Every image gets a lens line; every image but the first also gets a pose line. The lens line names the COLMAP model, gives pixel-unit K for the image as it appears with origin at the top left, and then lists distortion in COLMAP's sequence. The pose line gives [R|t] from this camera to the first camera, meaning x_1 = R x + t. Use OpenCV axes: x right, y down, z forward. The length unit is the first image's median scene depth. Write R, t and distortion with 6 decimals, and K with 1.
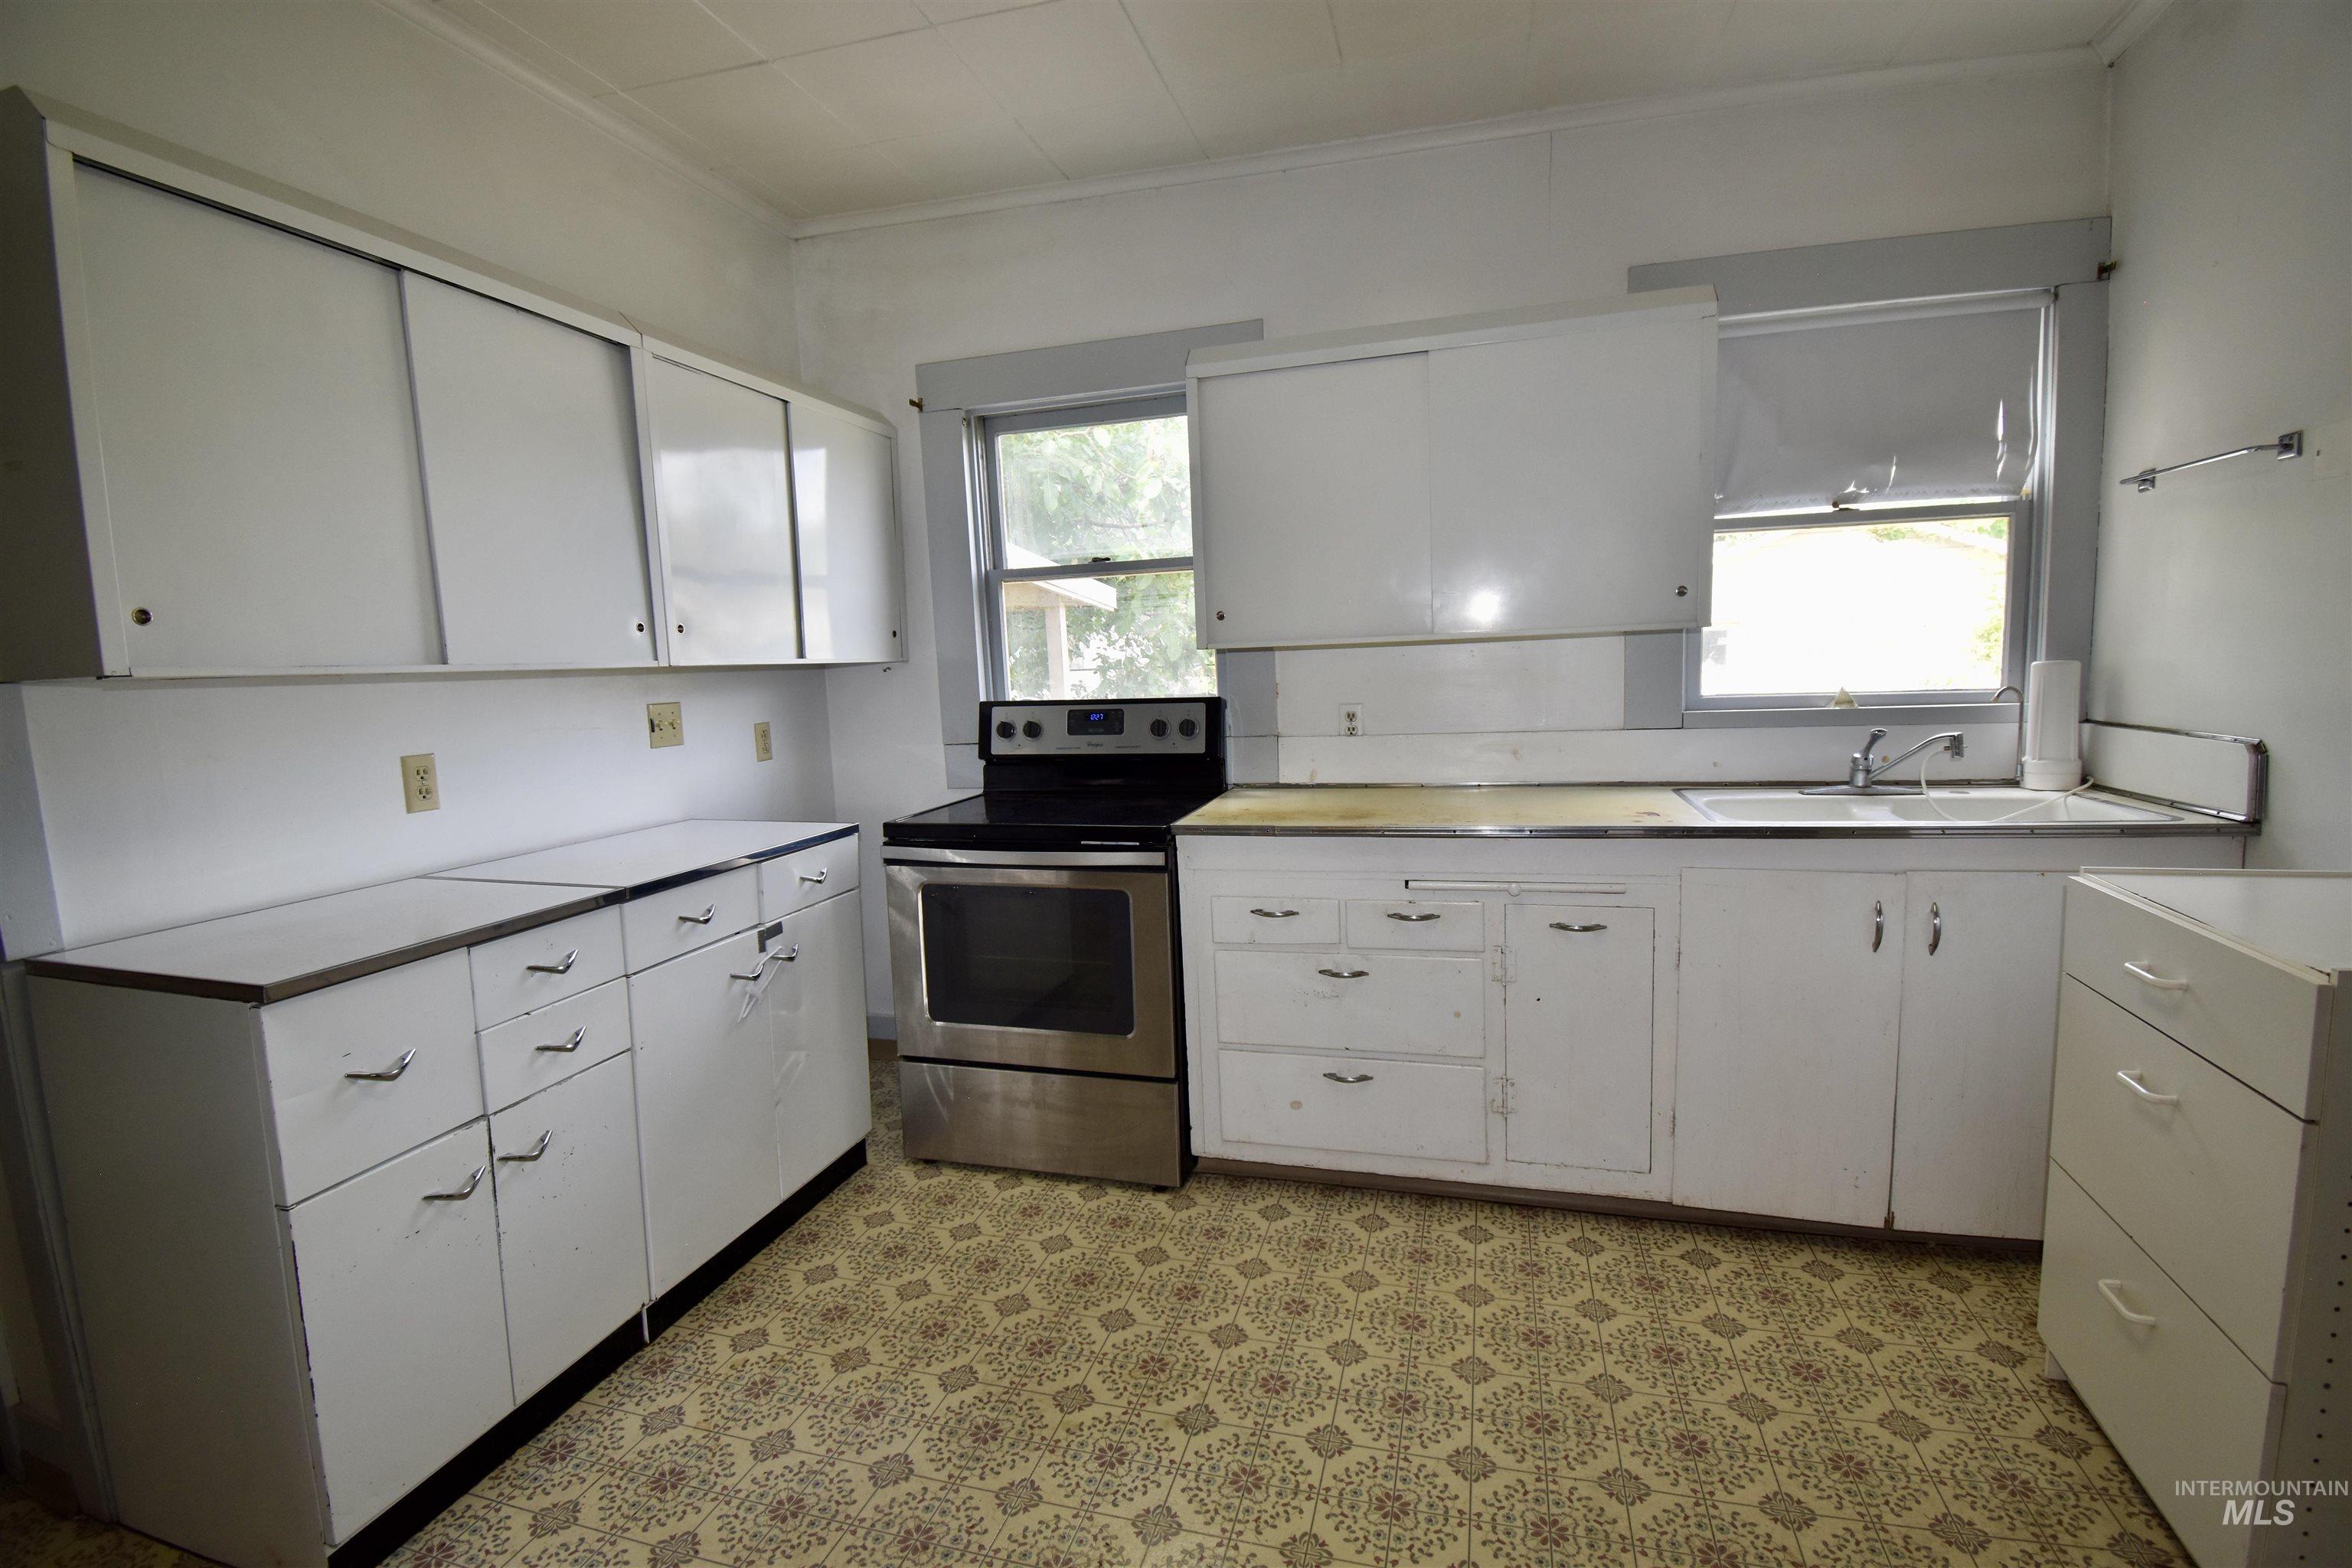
lens RADIAL K [[1043.0, 0, 1183.1], [0, 1043.0, 775.0], [0, 0, 1]] dist [0.023504, -0.029750]
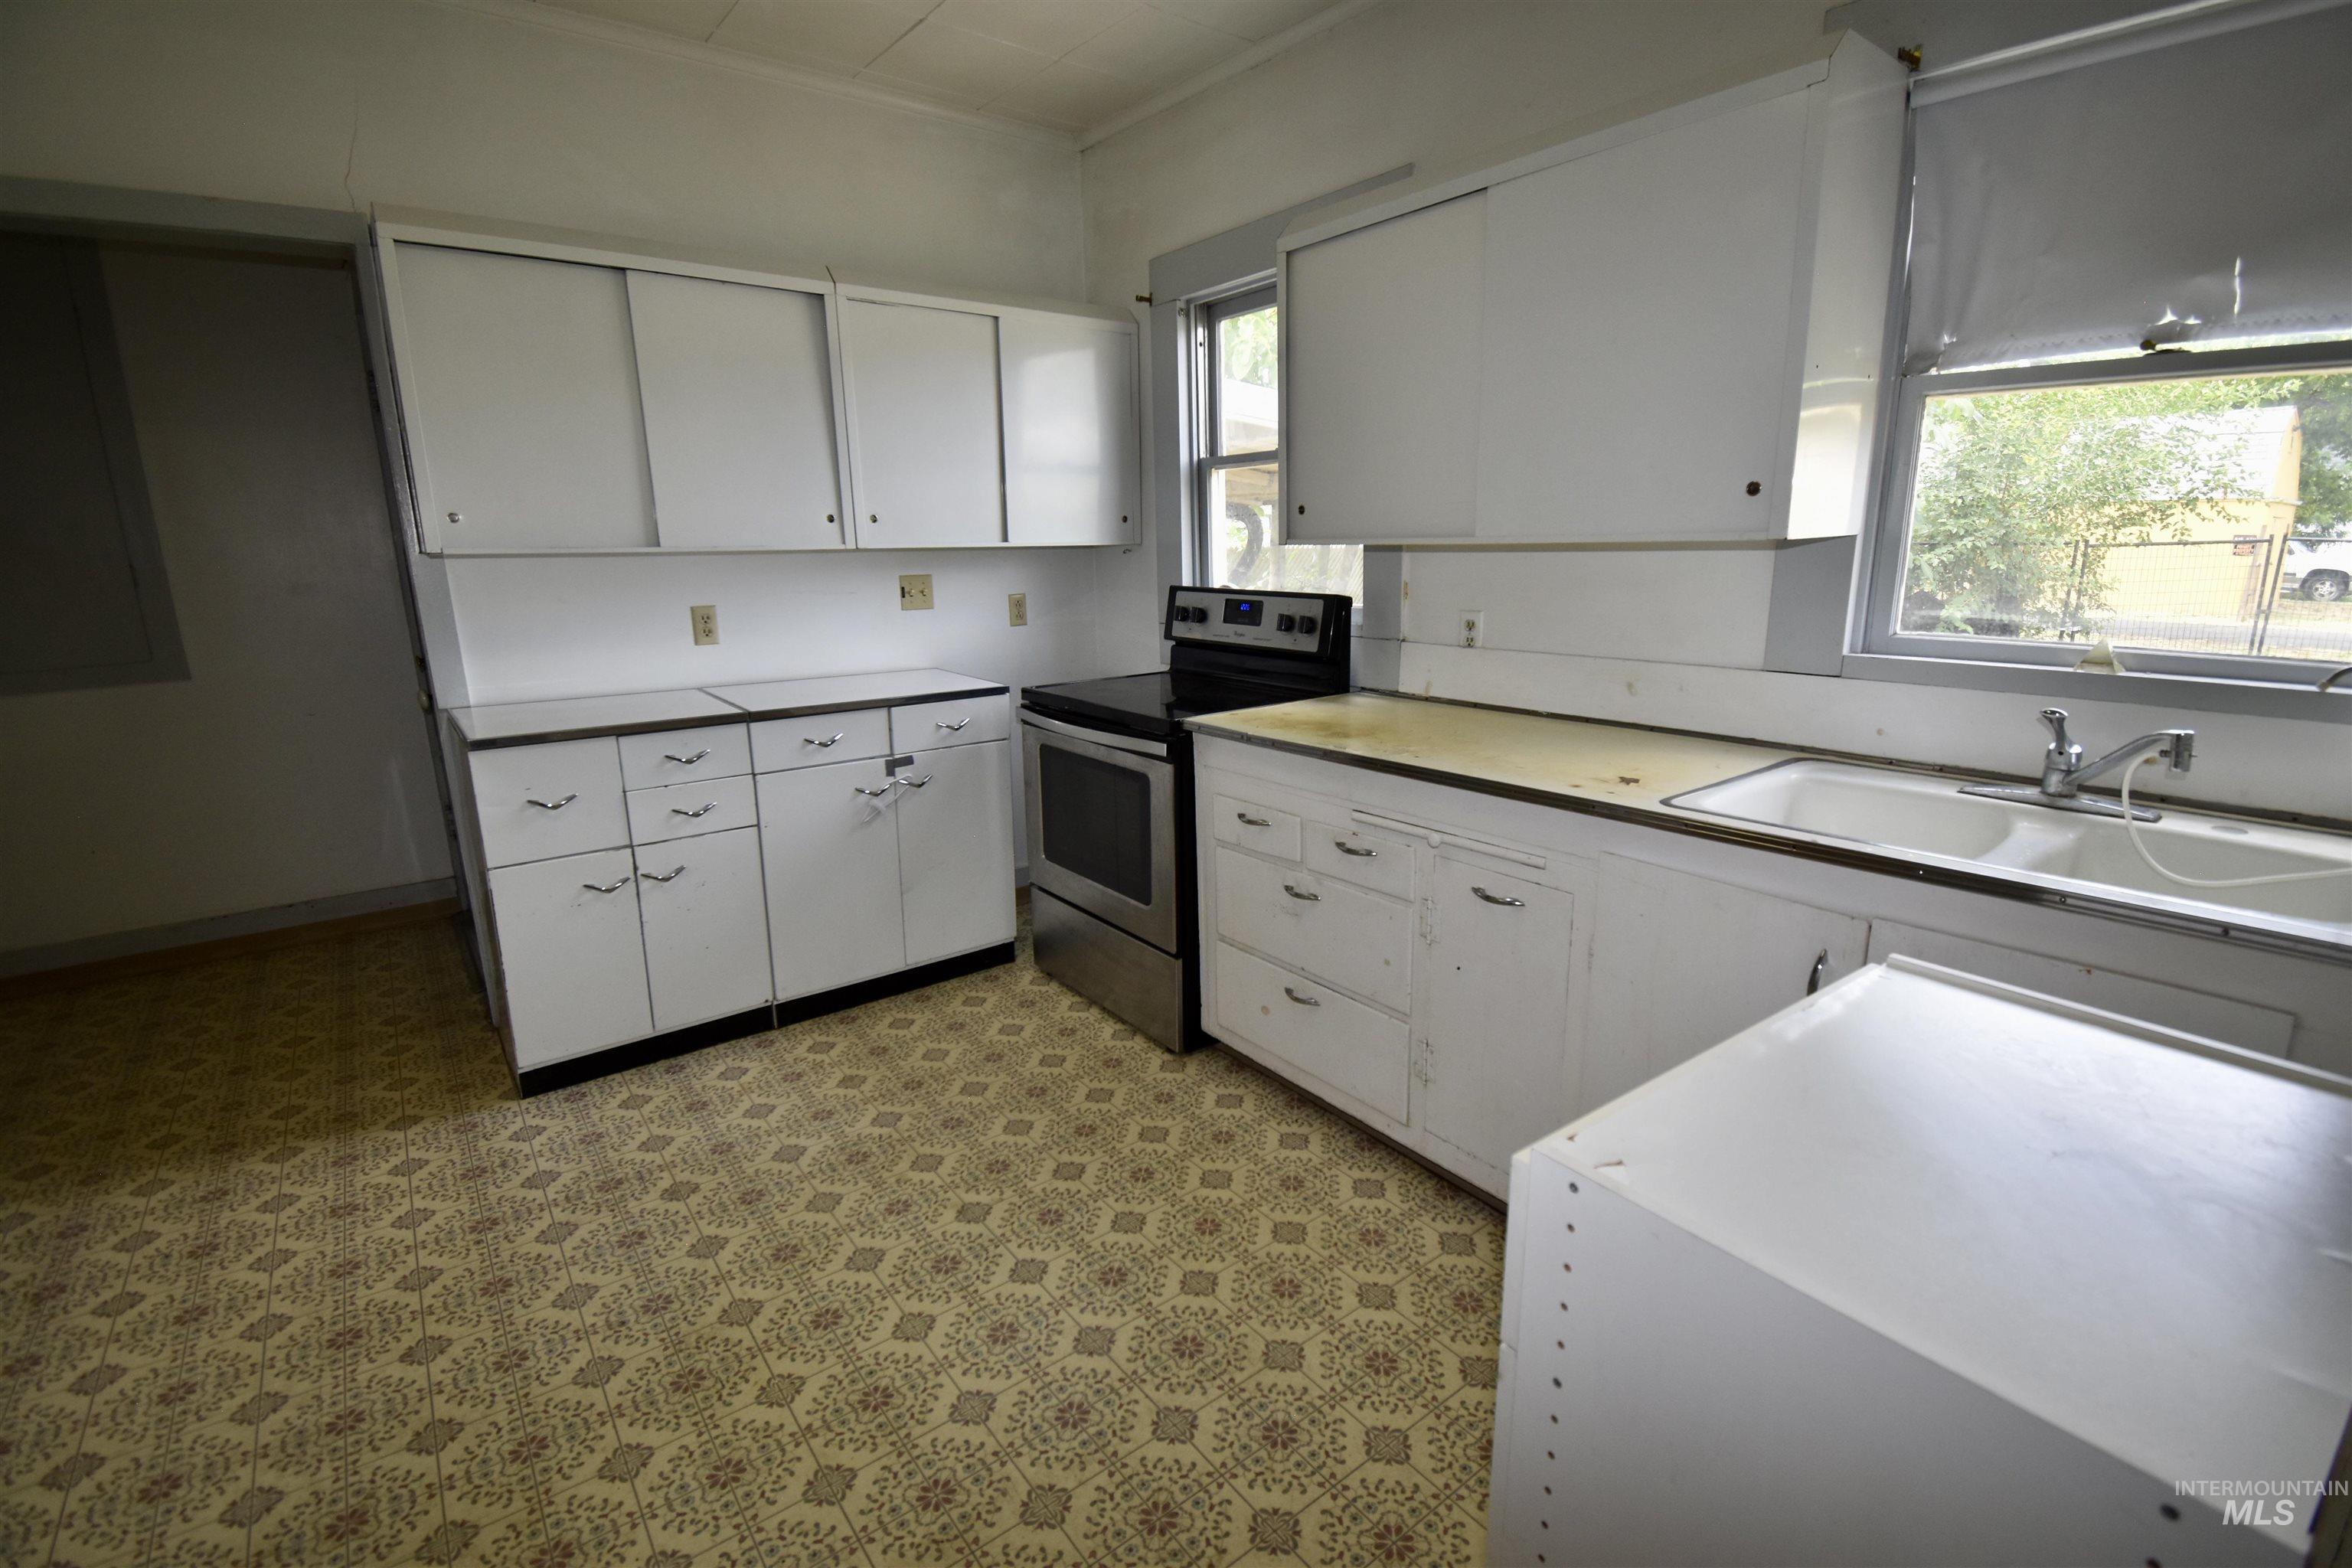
lens RADIAL K [[1043.0, 0, 1183.1], [0, 1043.0, 775.0], [0, 0, 1]] dist [0.023504, -0.029750]
pose [[0.806662, 0.156625, -0.569882, 0.598715], [-0.081677, 0.984536, 0.154976, -0.059426], [0.585343, -0.078467, 0.806980, 0.160896]]
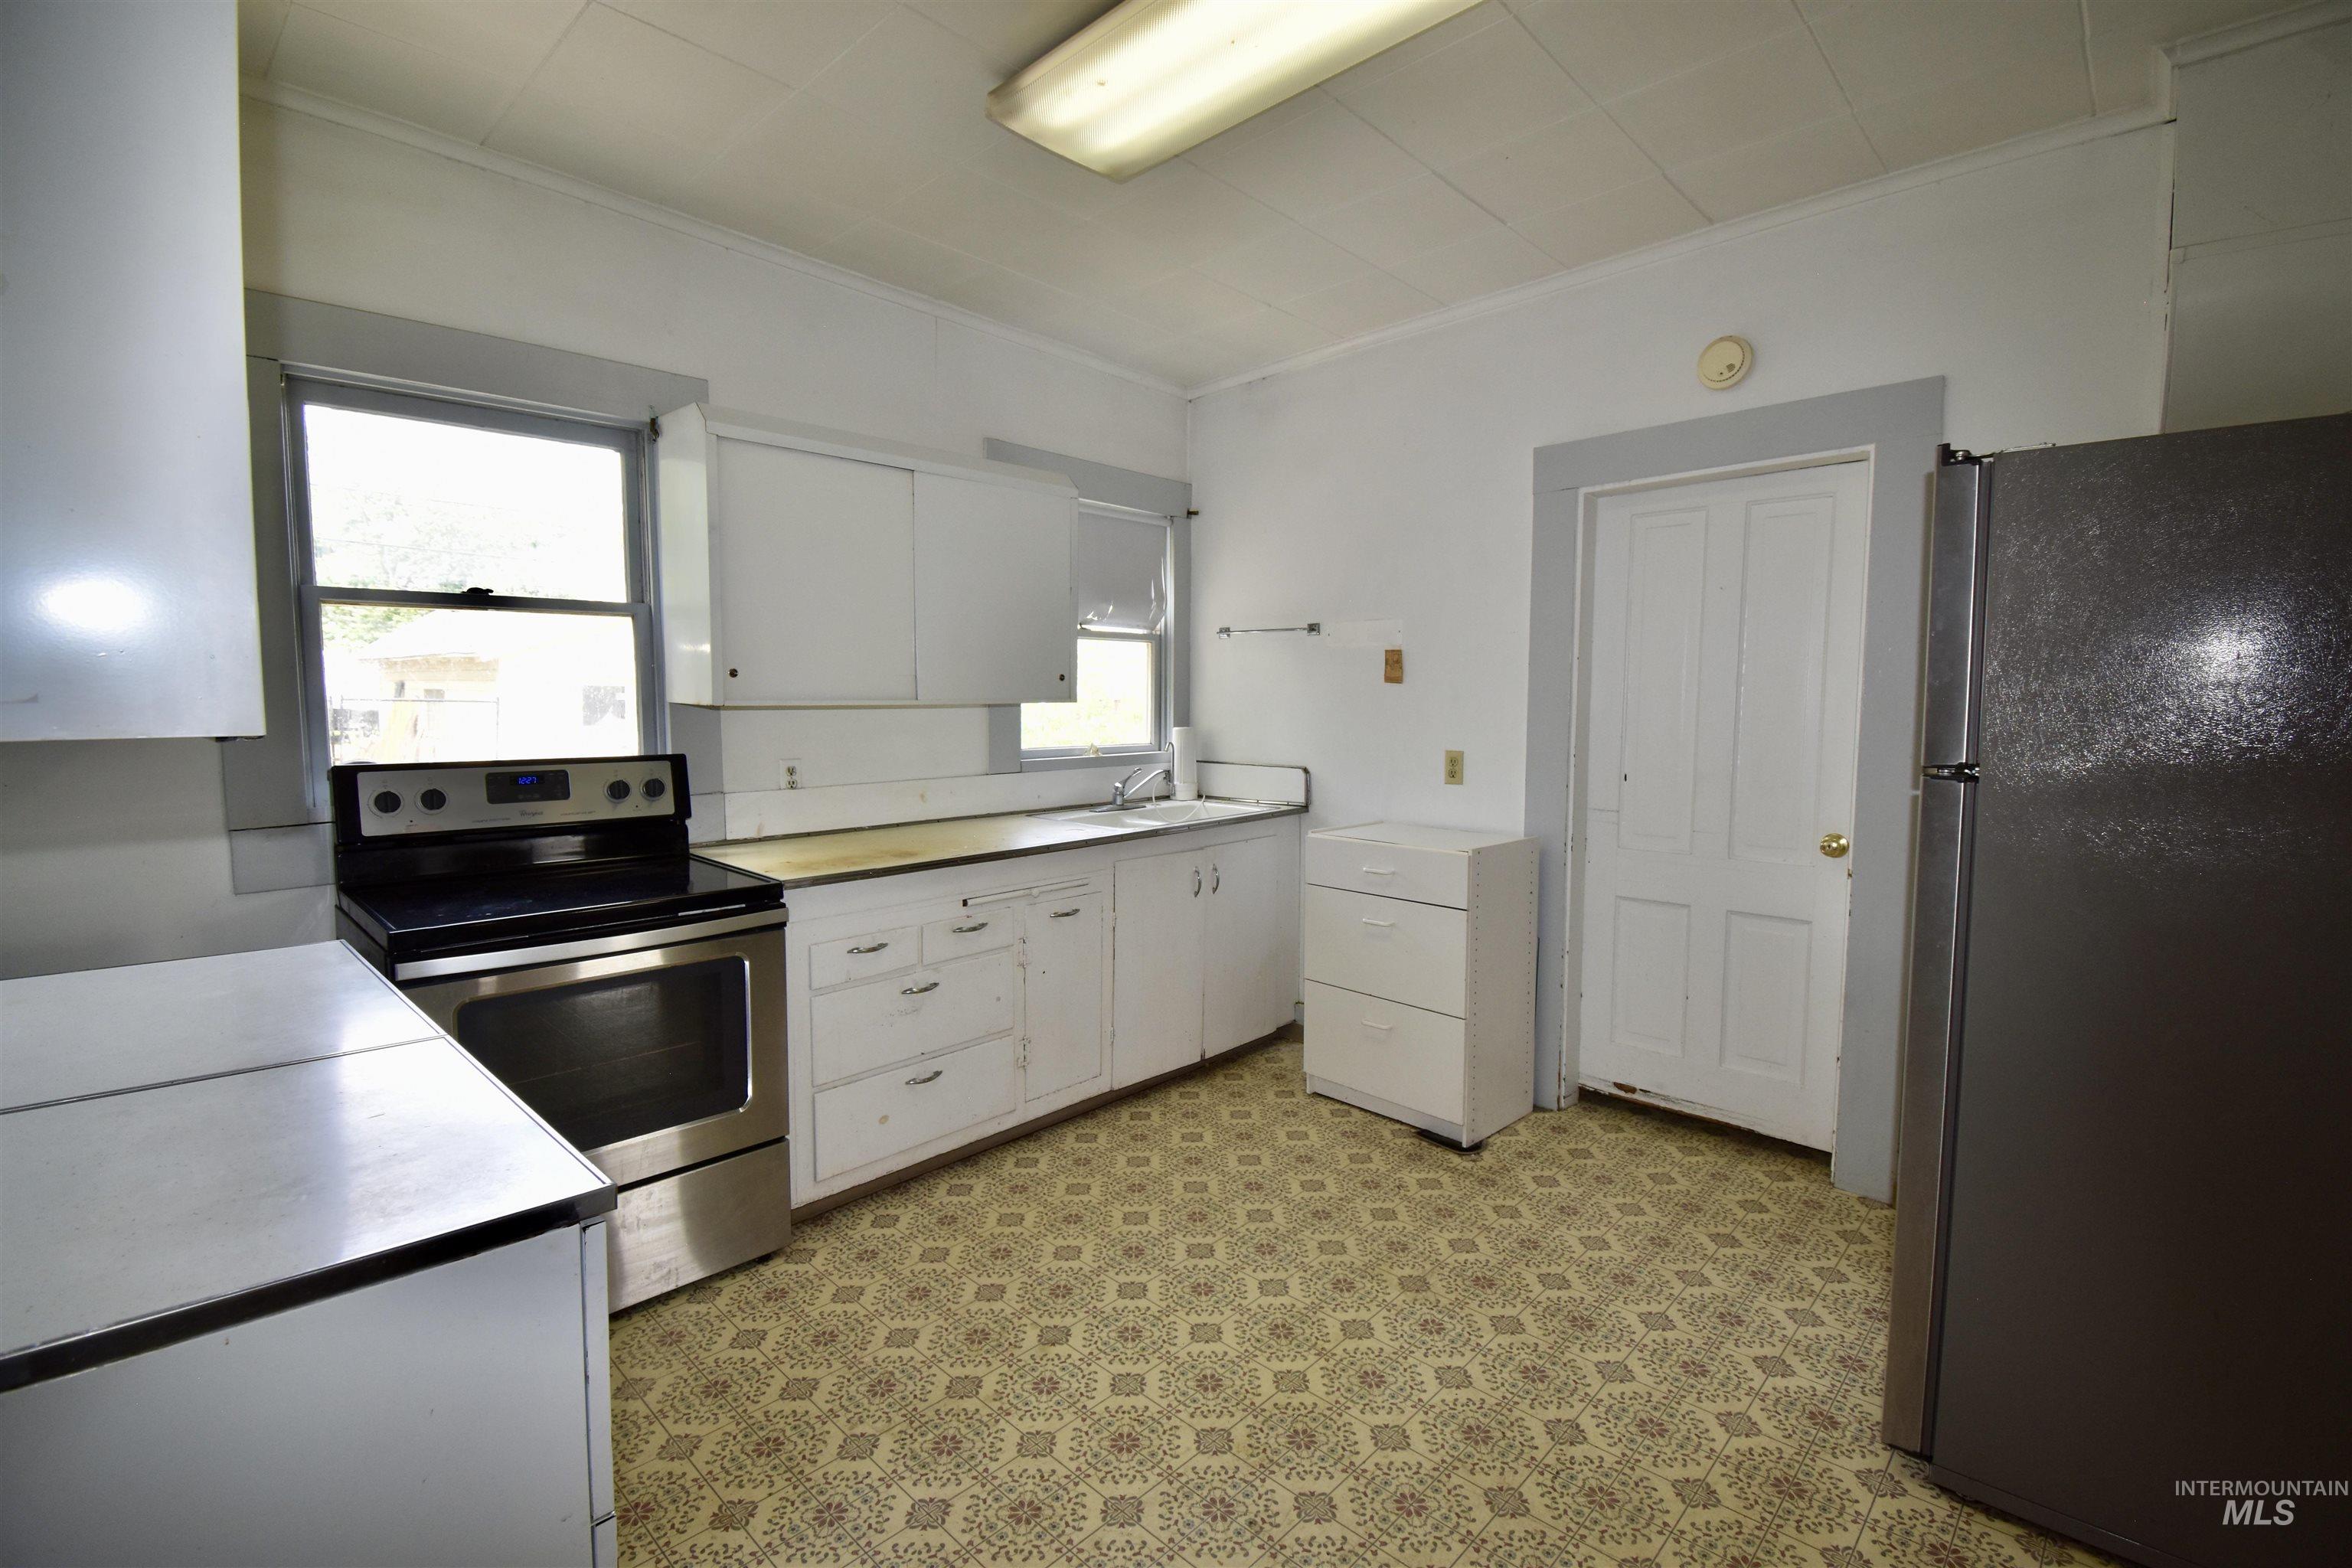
lens RADIAL K [[1043.0, 0, 1183.1], [0, 1043.0, 775.0], [0, 0, 1]] dist [0.023504, -0.029750]
pose [[0.463791, -0.030790, 0.885410, -0.735315], [0.075945, 0.997099, -0.005107, -0.019768], [-0.882684, 0.069610, 0.464783, 0.182112]]
